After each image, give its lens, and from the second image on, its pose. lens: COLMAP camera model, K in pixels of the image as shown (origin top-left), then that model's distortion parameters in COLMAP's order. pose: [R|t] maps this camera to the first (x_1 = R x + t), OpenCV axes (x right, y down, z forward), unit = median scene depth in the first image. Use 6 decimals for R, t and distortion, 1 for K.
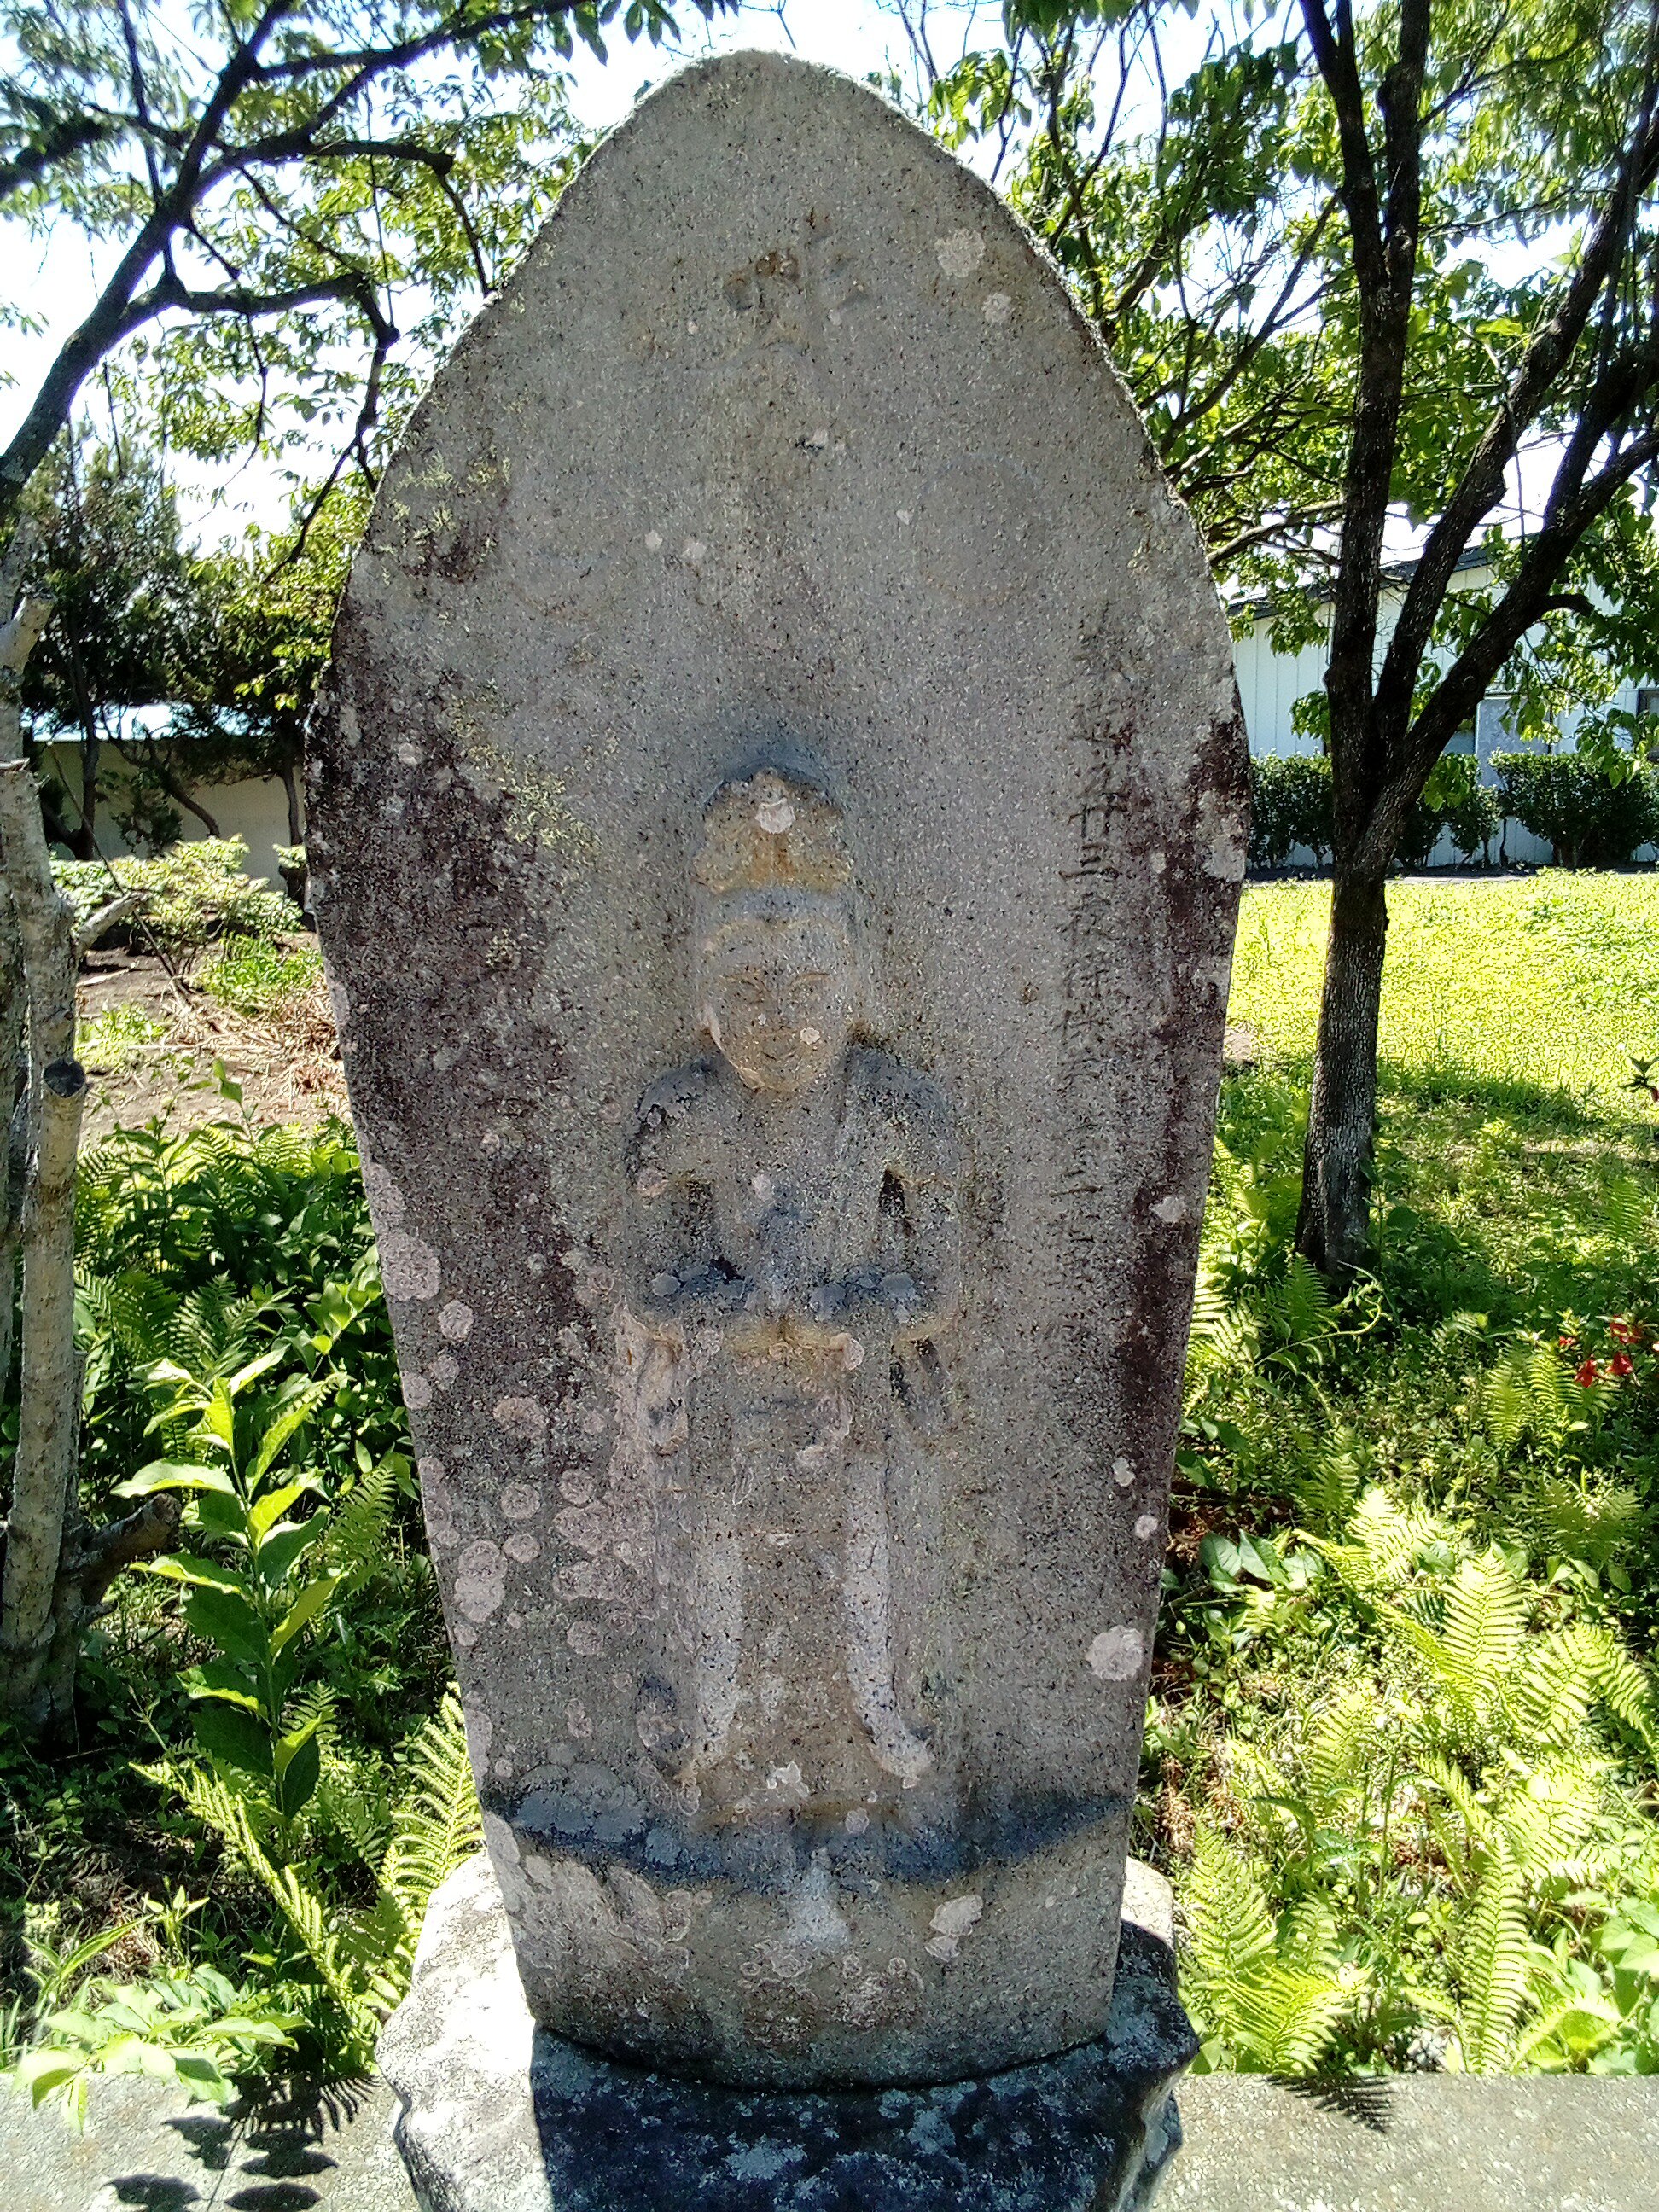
lens RADIAL K [[1807.0, 0, 818.9], [0, 1807.0, 1098.4], [0, 0, 1]] dist [0.055343, -0.074524]
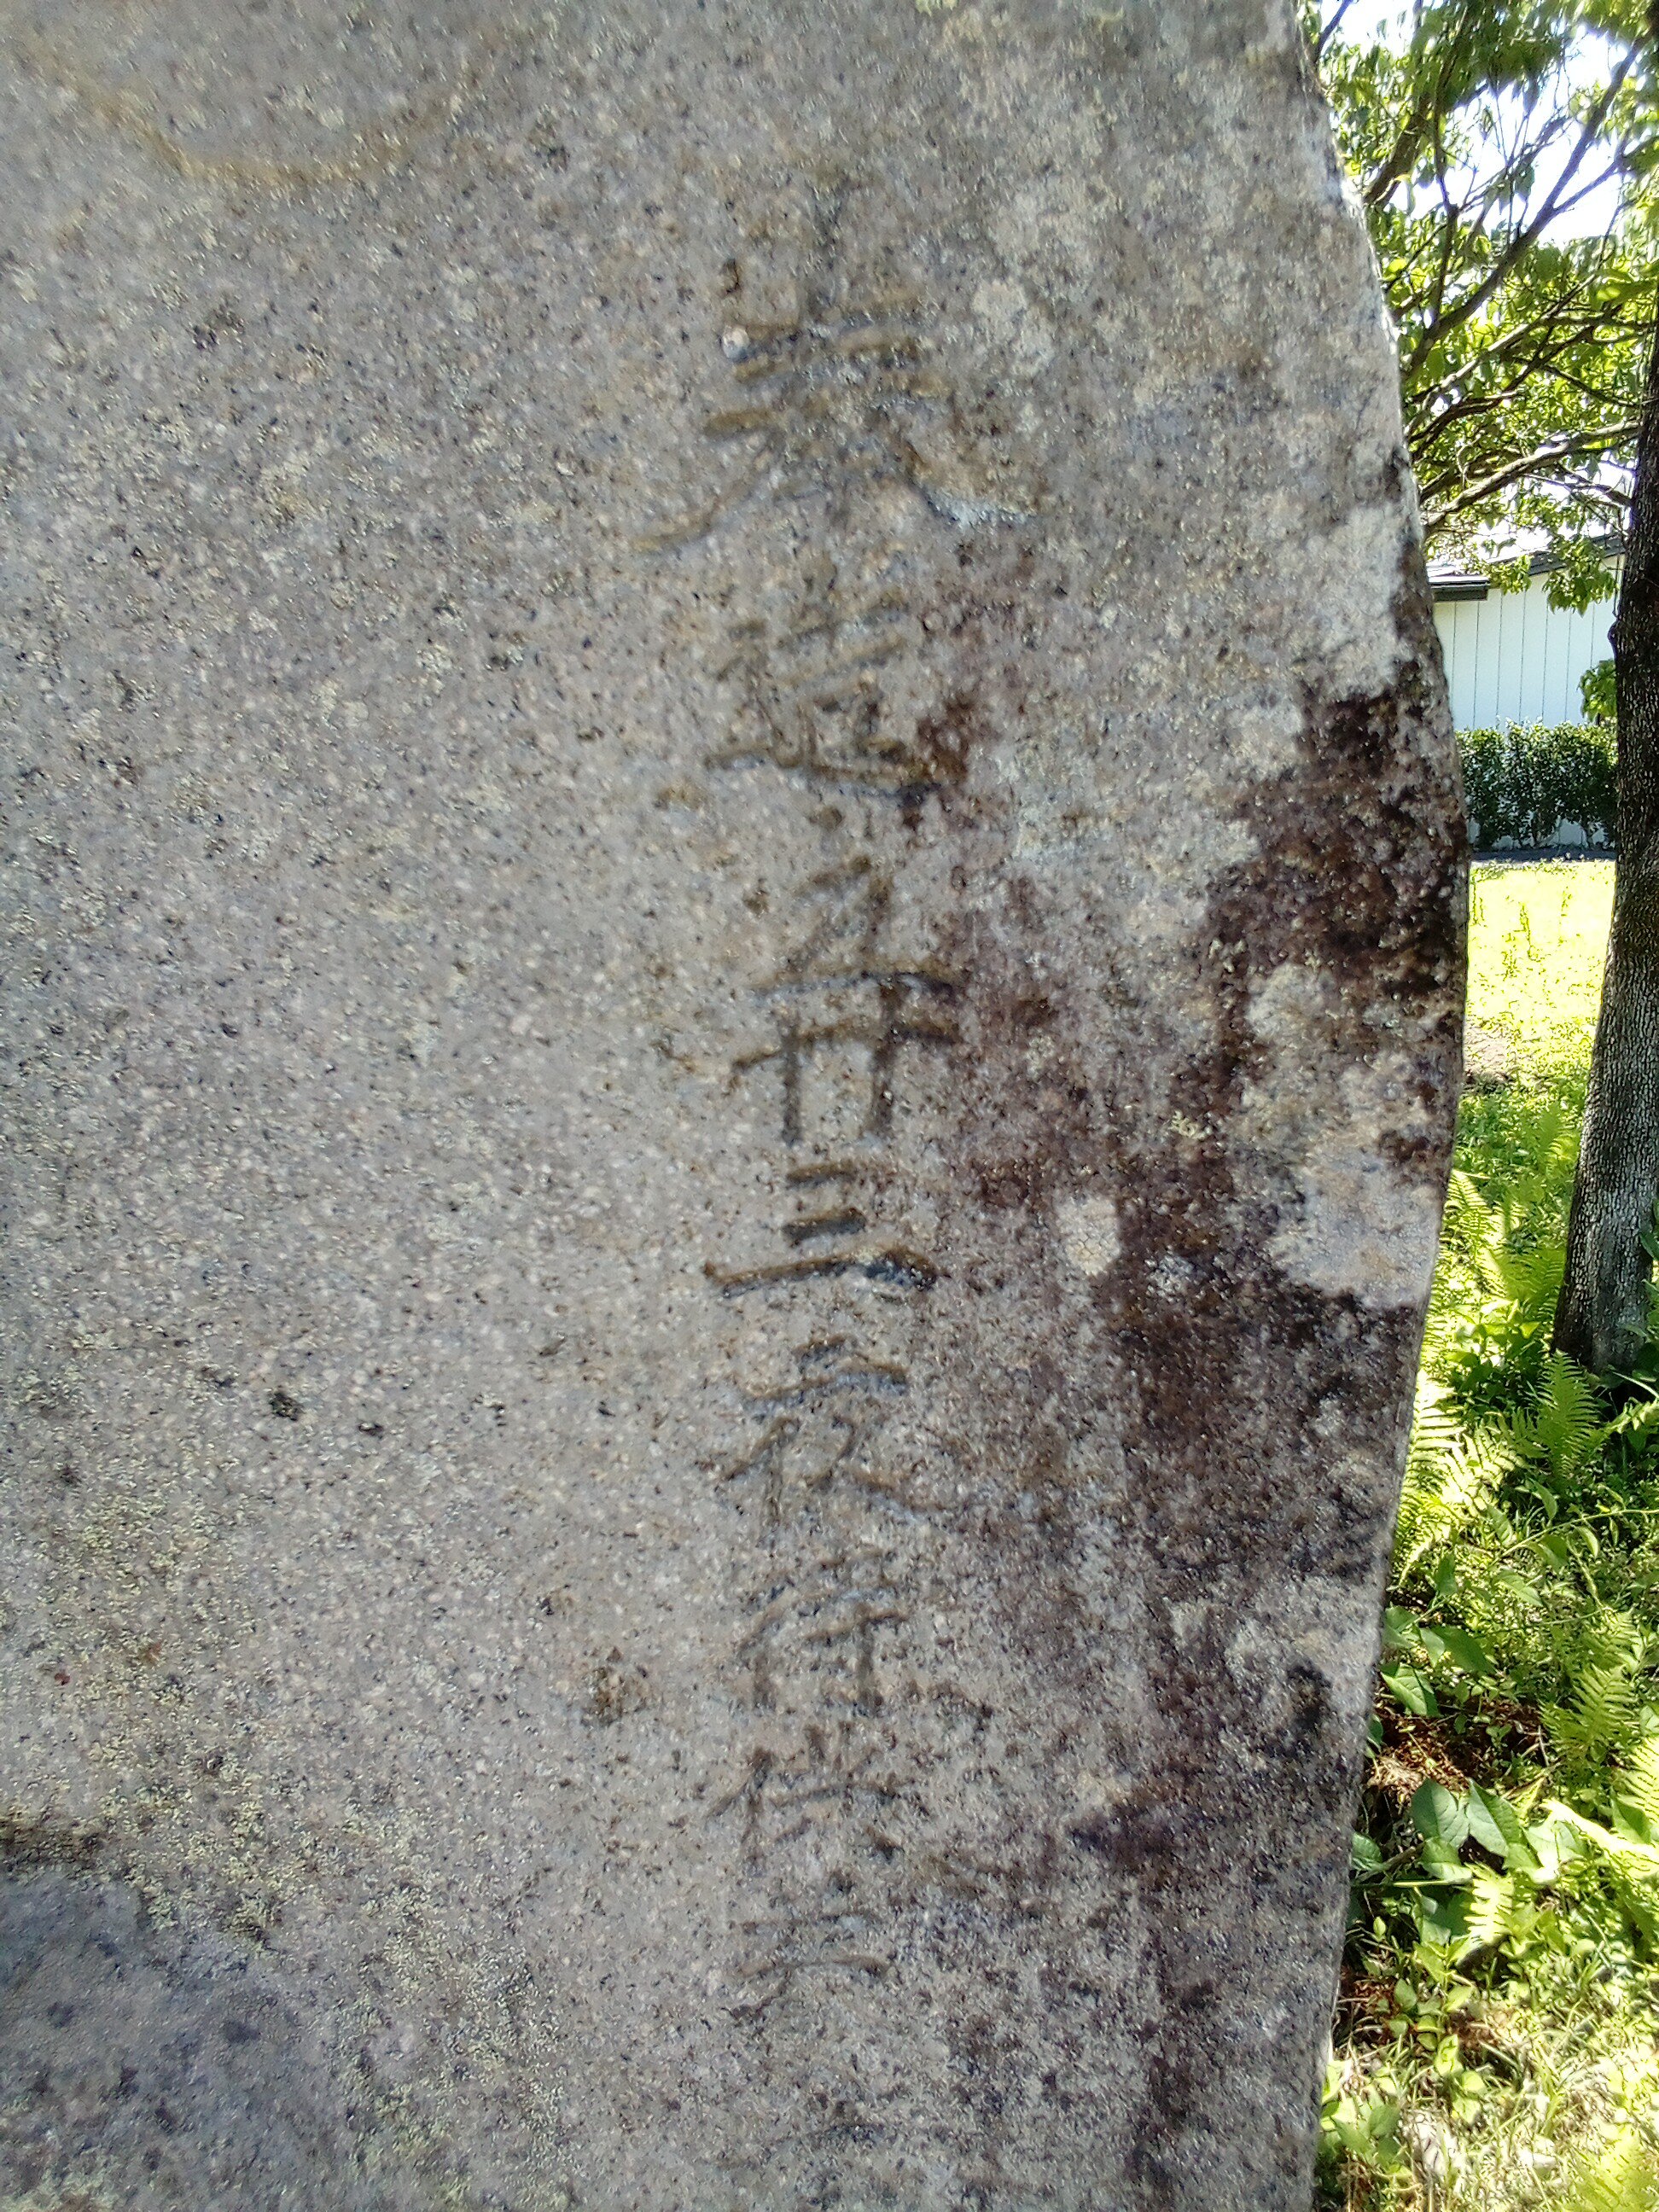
lens RADIAL K [[1807.0, 0, 824.4], [0, 1807.0, 1102.0], [0, 0, 1]] dist [0.055343, -0.074524]
pose [[0.992060, 0.021721, -0.123877, 0.177787], [-0.019683, 0.999650, 0.017648, -0.150291], [0.124217, -0.015070, 0.992141, 0.724136]]
